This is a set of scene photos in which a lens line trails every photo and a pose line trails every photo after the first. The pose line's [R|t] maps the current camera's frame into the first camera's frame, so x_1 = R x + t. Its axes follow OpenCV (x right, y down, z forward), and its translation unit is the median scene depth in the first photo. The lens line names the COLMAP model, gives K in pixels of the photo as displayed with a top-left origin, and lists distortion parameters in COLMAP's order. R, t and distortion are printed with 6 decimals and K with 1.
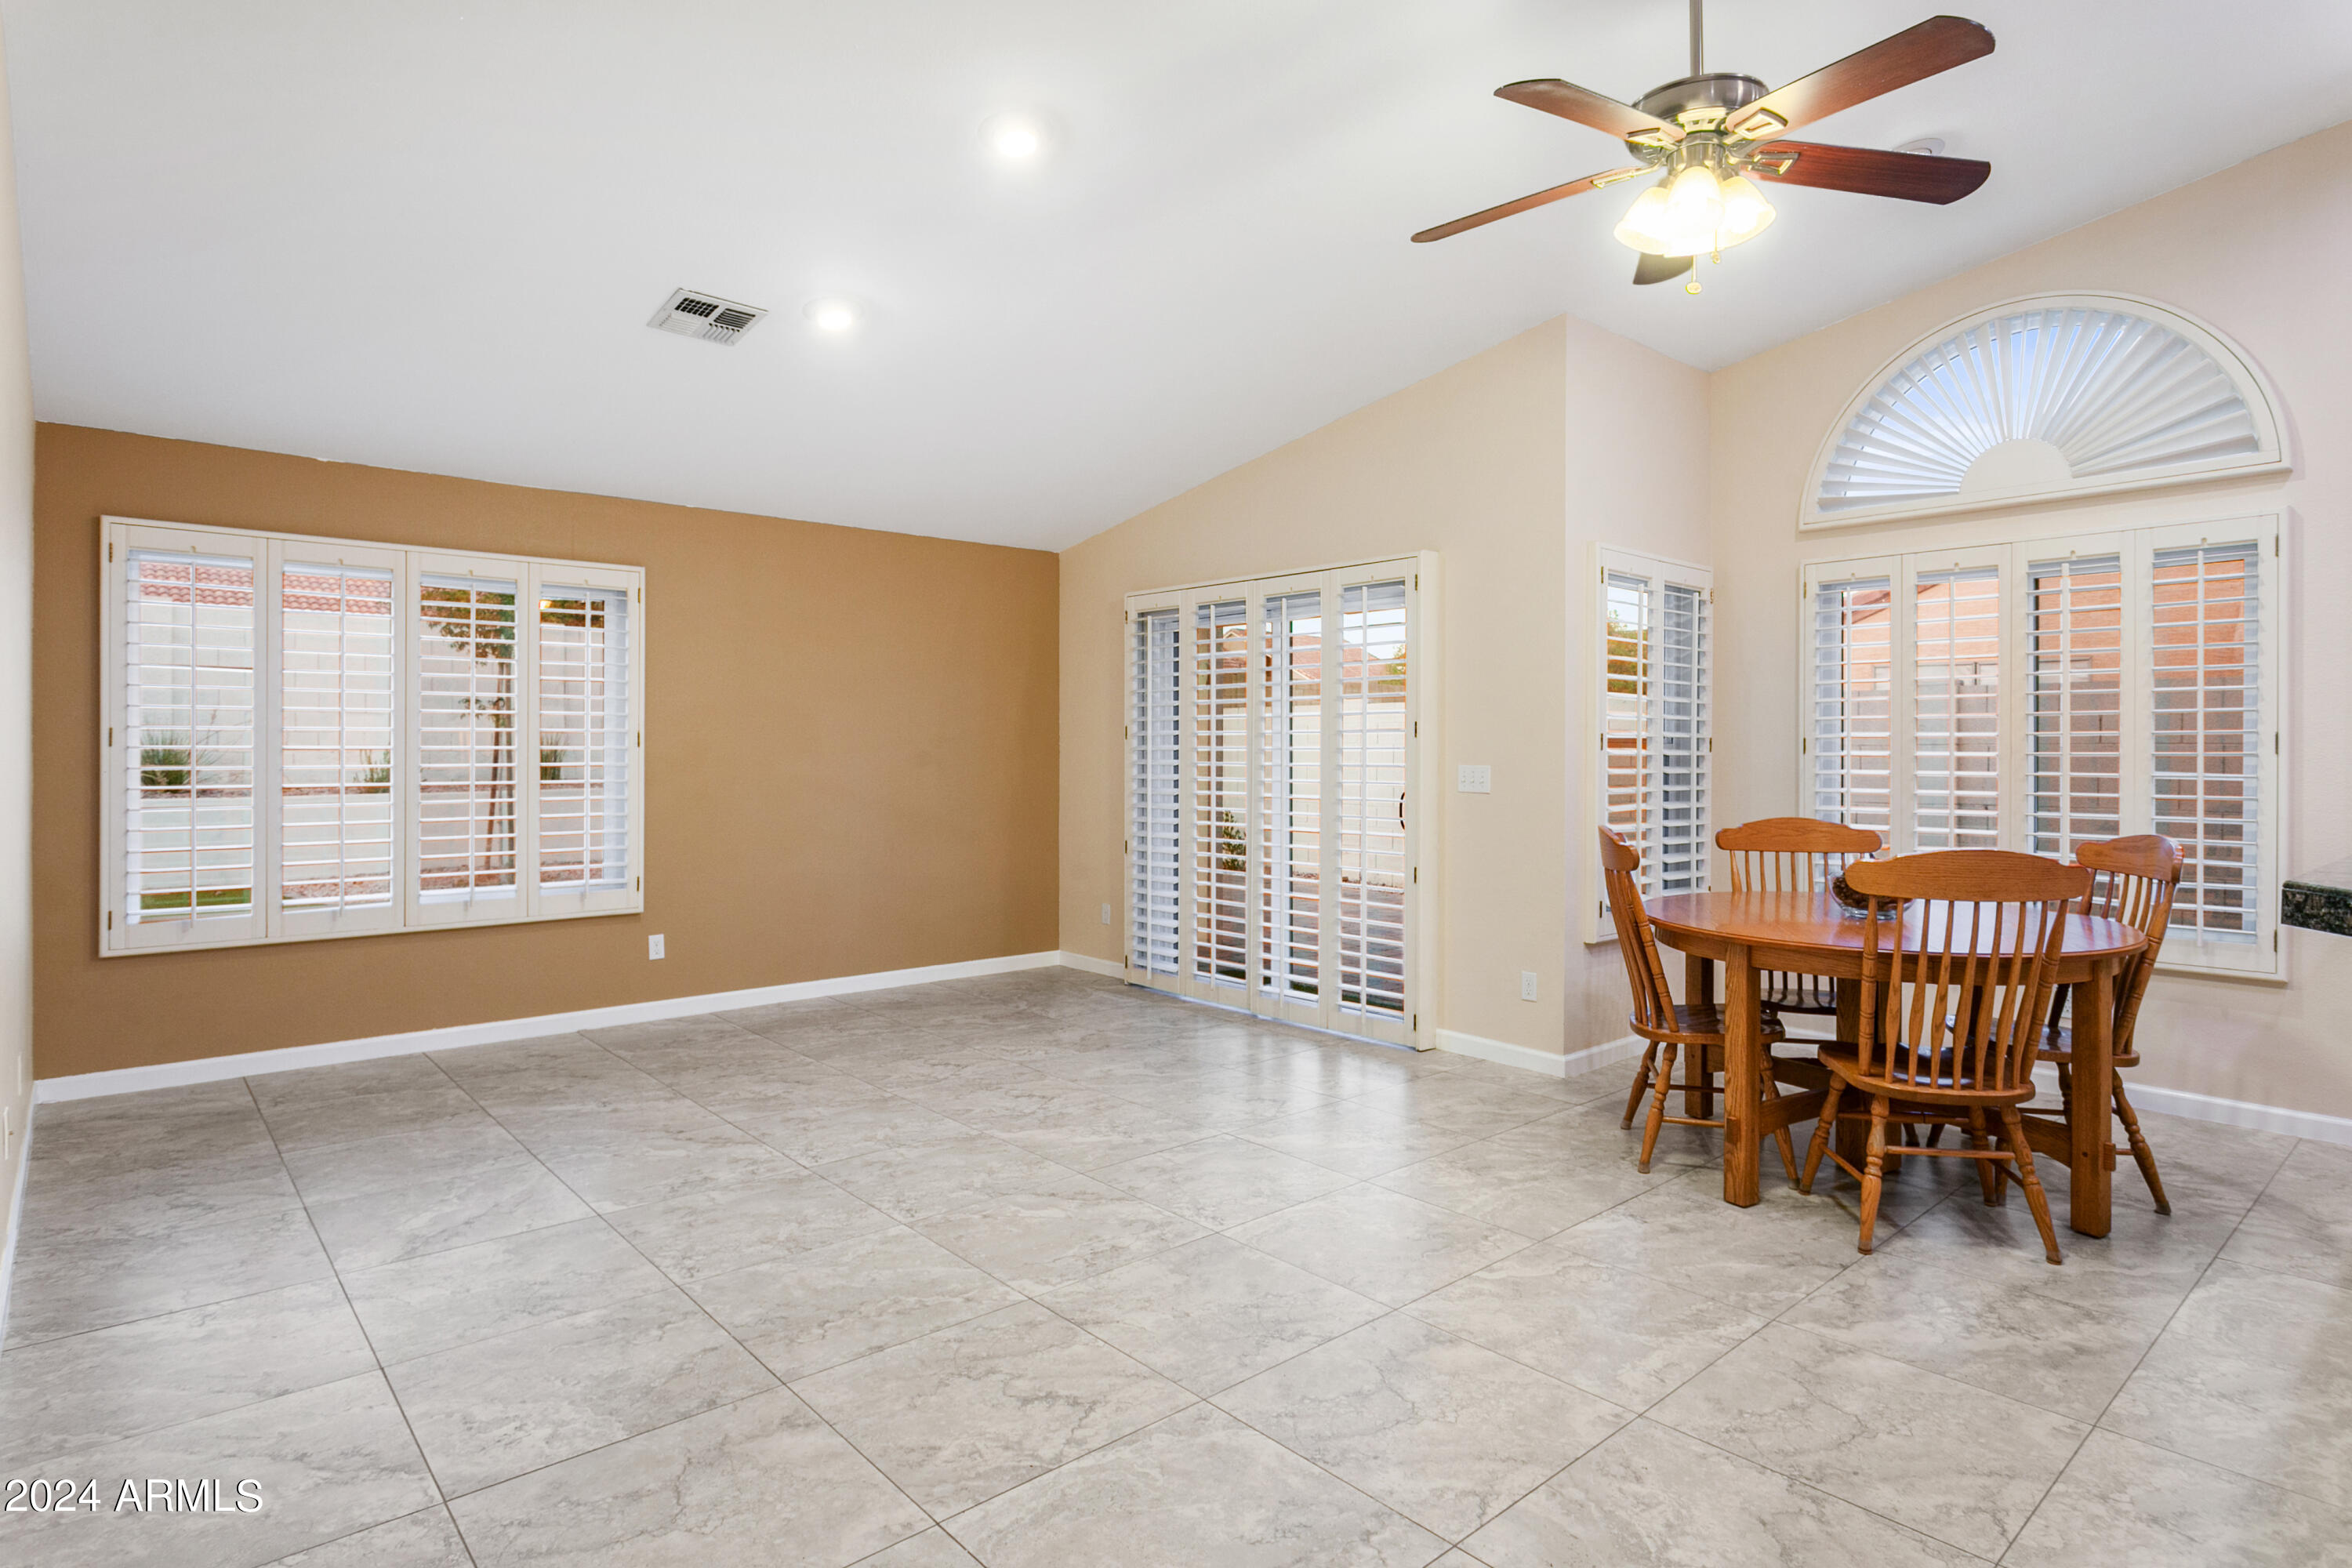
lens RADIAL K [[1237.1, 0, 1180.4], [0, 1237.1, 750.2], [0, 0, 1]] dist [-0.004897, -0.000155]
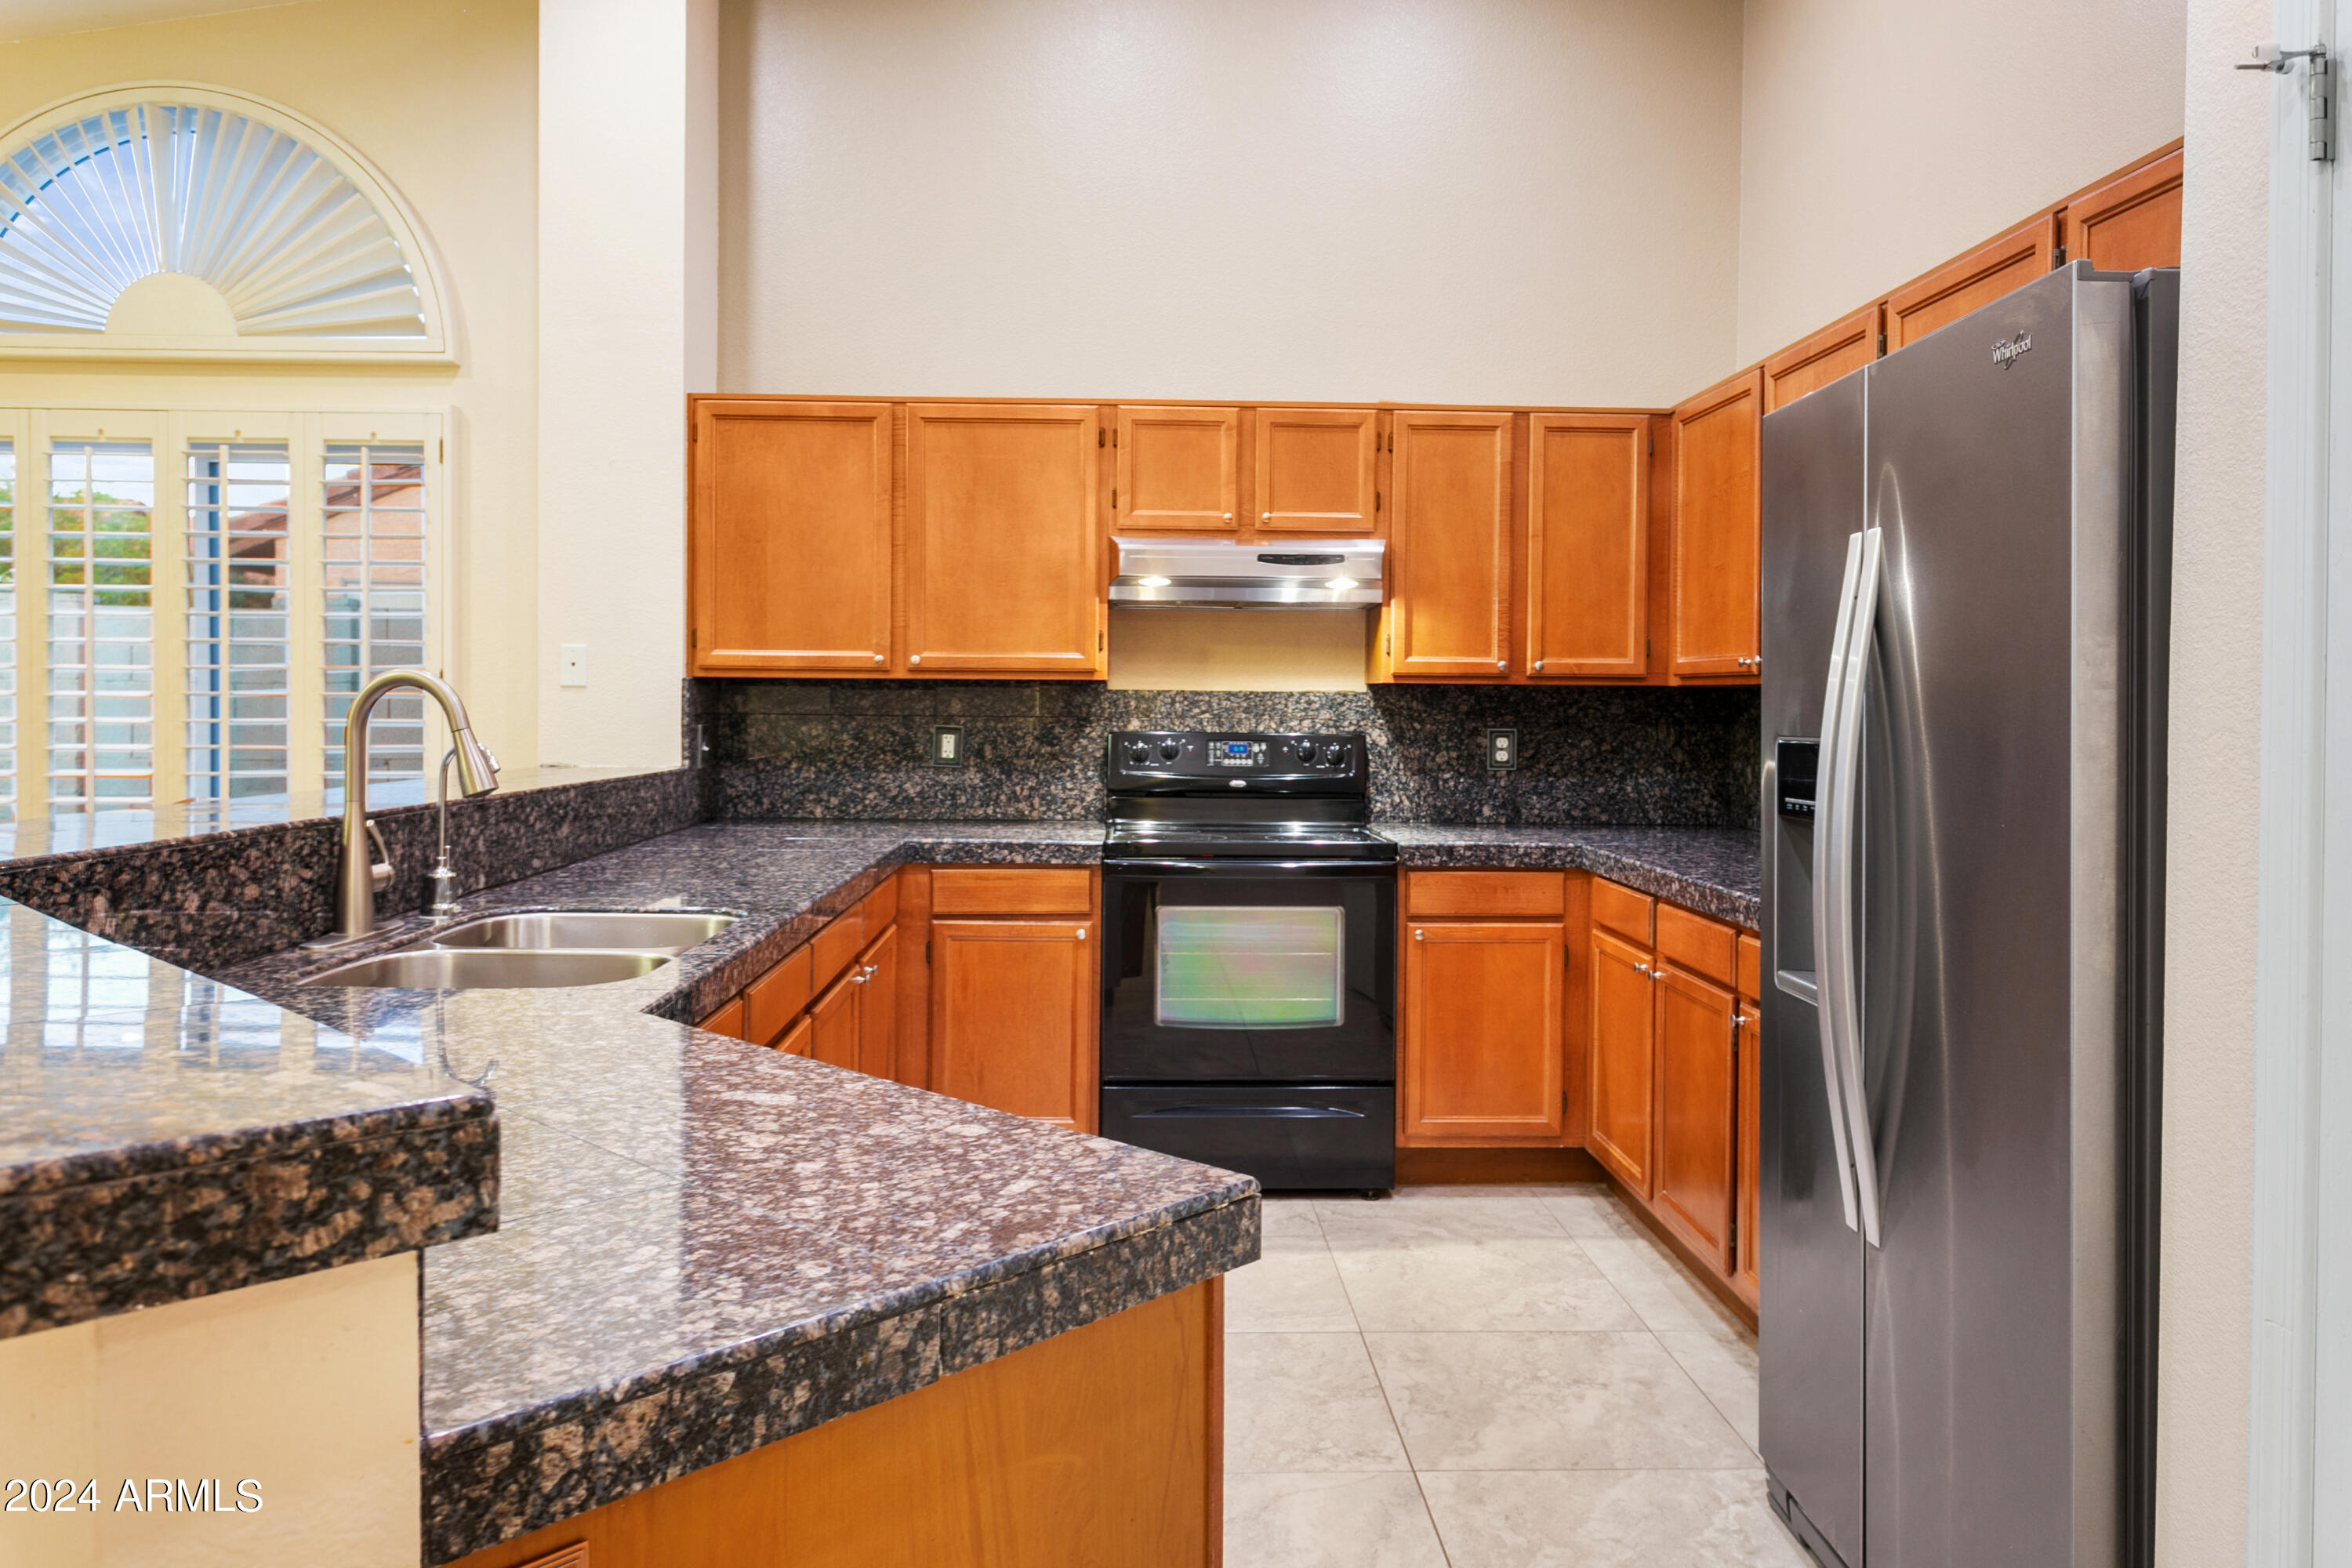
lens RADIAL K [[1614.7, 0, 1177.5], [0, 1614.7, 710.5], [0, 0, 1]] dist [-0.012090, 0.004118]
pose [[0.635291, -0.004249, 0.772261, 0.426659], [-0.005734, 0.999931, 0.010219, 0.000116], [-0.772252, -0.010920, 0.635223, -0.130098]]
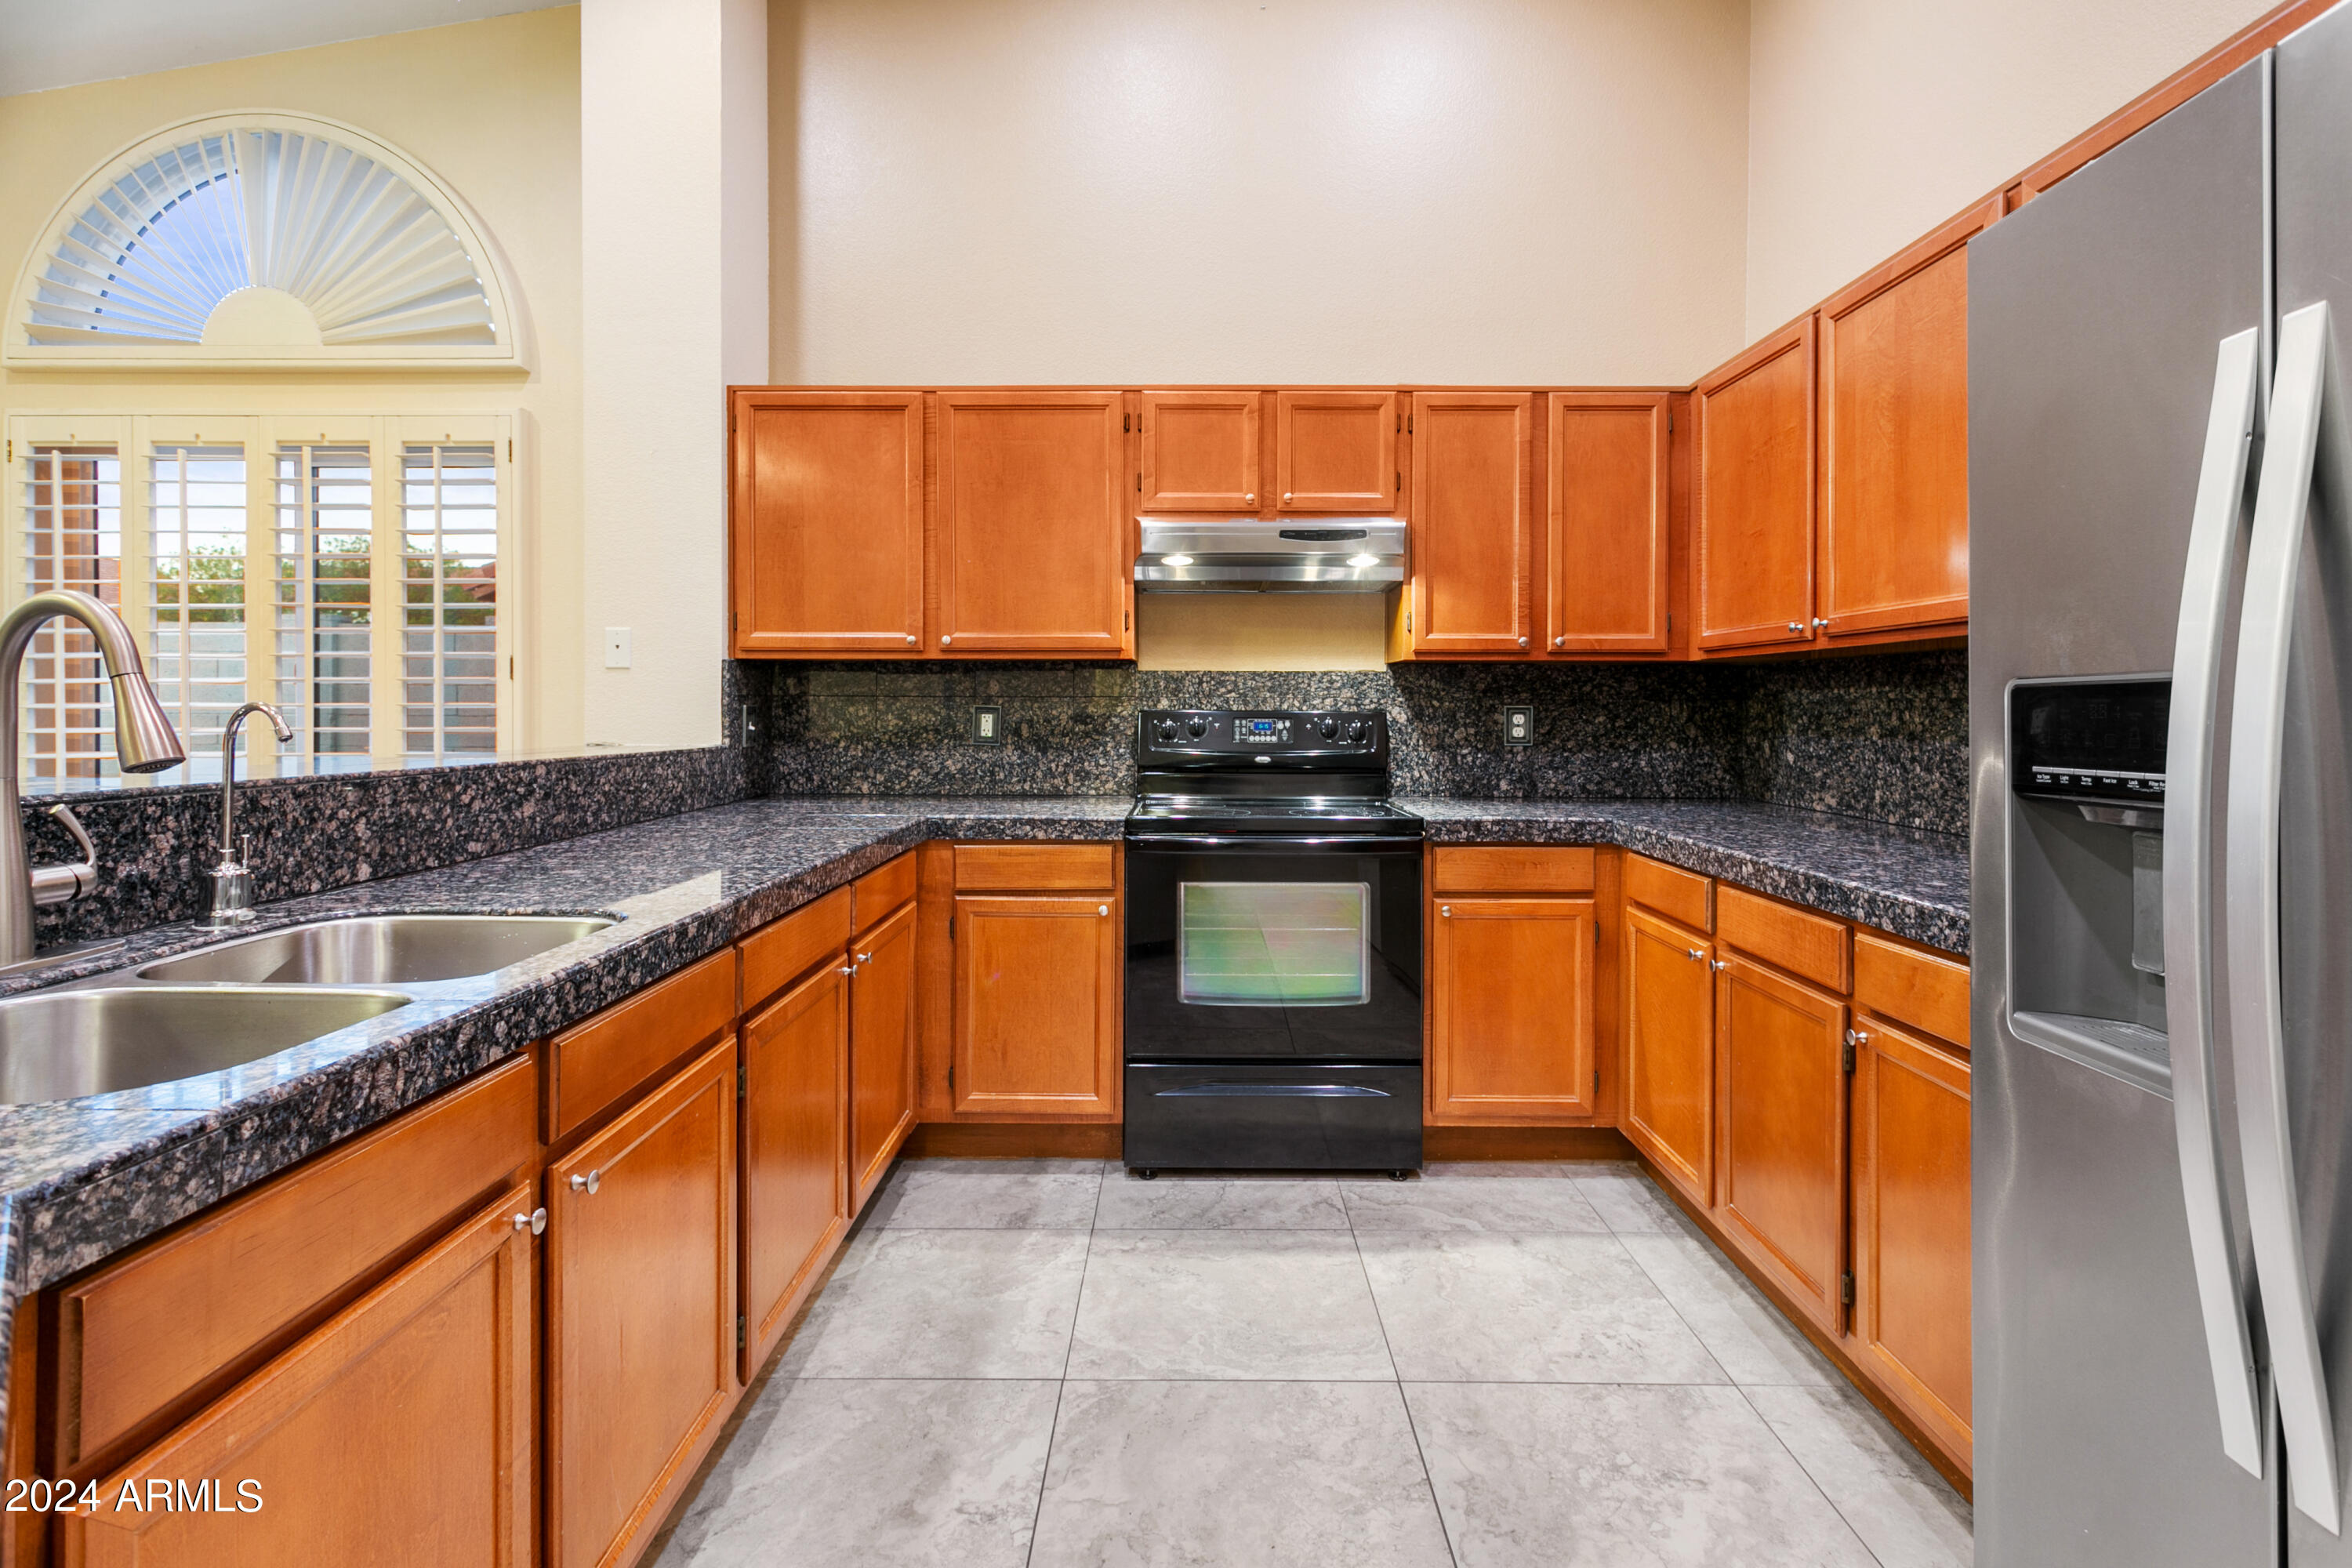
lens RADIAL K [[1148.7, 0, 1181.6], [0, 1148.7, 705.9], [0, 0, 1]] dist [0.001615, 0.000838]
pose [[0.668820, -0.002782, 0.743419, 0.717203], [0.000763, 0.999995, 0.003056, 0.025425], [-0.743424, -0.001477, 0.668819, 0.076532]]
